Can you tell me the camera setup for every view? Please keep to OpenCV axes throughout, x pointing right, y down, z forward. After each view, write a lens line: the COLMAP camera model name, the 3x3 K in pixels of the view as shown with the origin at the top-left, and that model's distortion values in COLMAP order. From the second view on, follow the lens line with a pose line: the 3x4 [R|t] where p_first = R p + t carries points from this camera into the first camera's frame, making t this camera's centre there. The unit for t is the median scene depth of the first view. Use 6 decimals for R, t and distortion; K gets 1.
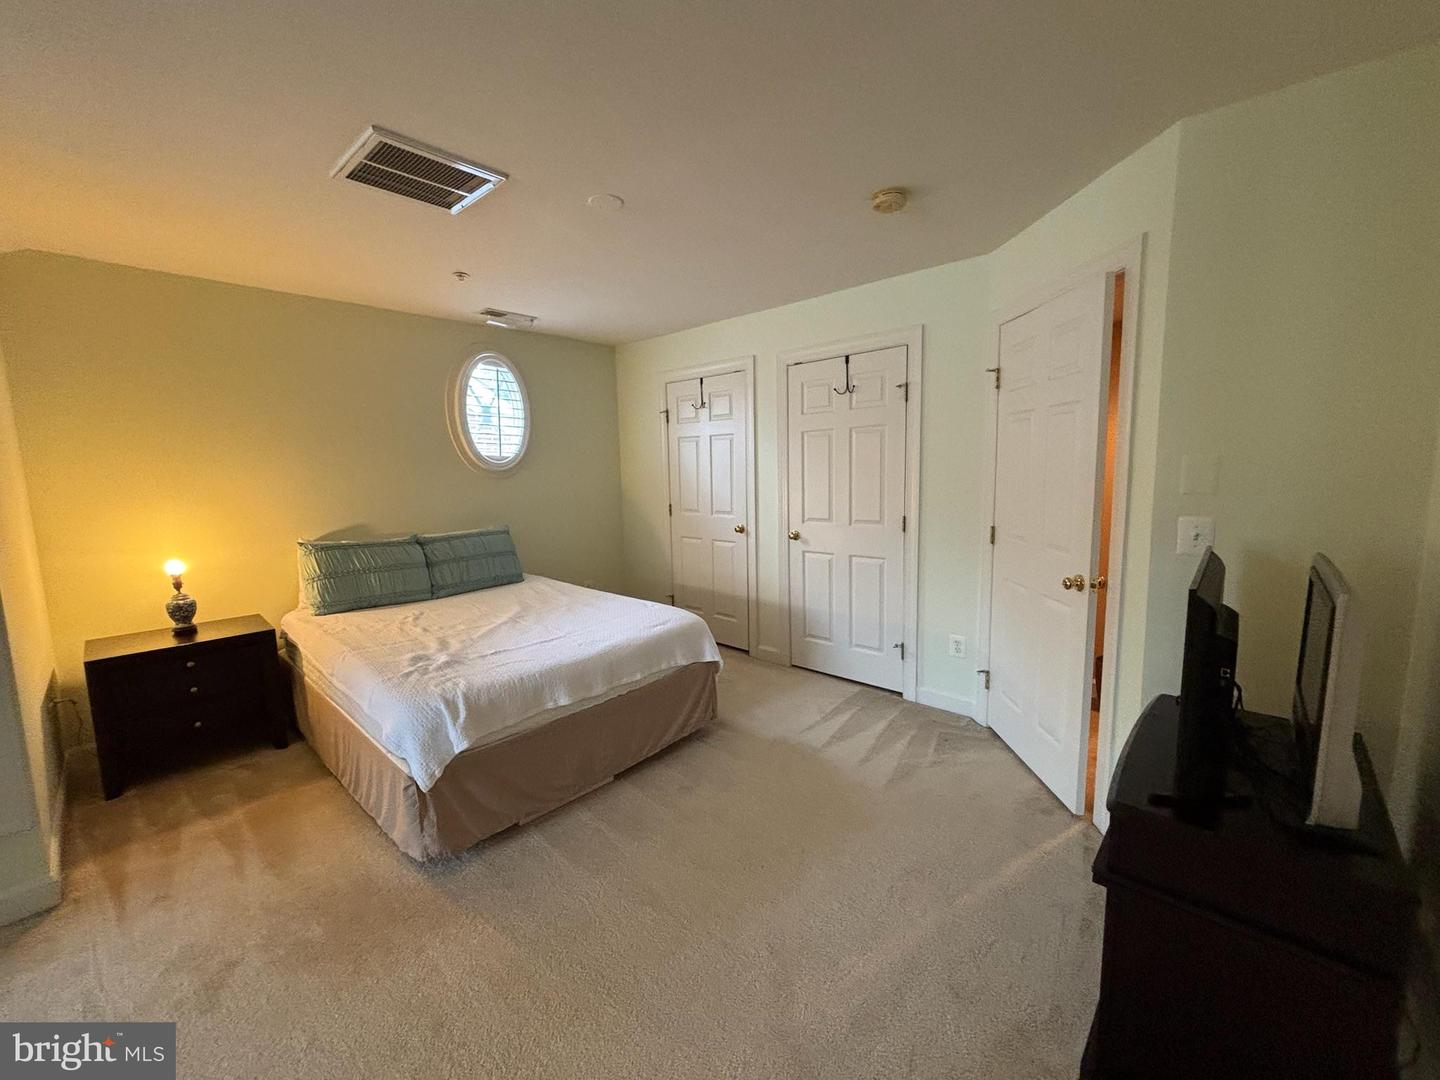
lens RADIAL K [[582.9, 0, 720.5], [0, 582.9, 535.8], [0, 0, 1]] dist [-0.000916, -0.001897]
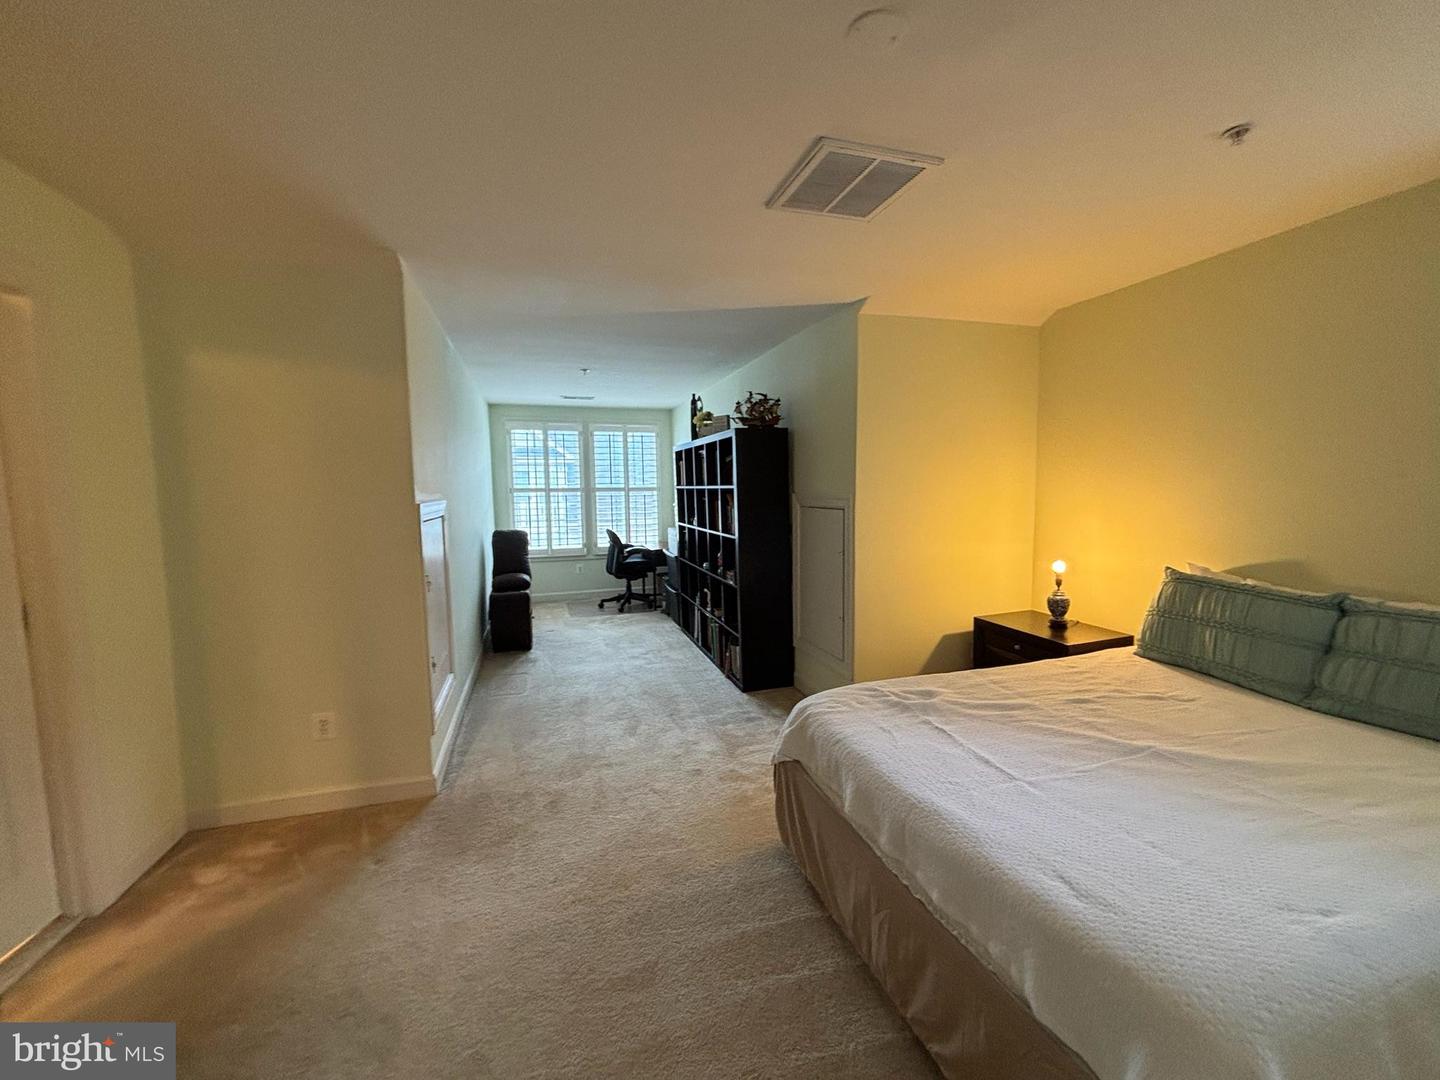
lens RADIAL K [[582.9, 0, 723.4], [0, 582.9, 539.7], [0, 0, 1]] dist [-0.000916, -0.001897]
pose [[-0.513260, 0.100645, -0.852312, 0.342918], [-0.078605, 0.983413, 0.163462, -0.129141], [0.854626, 0.150894, -0.496835, 1.004465]]
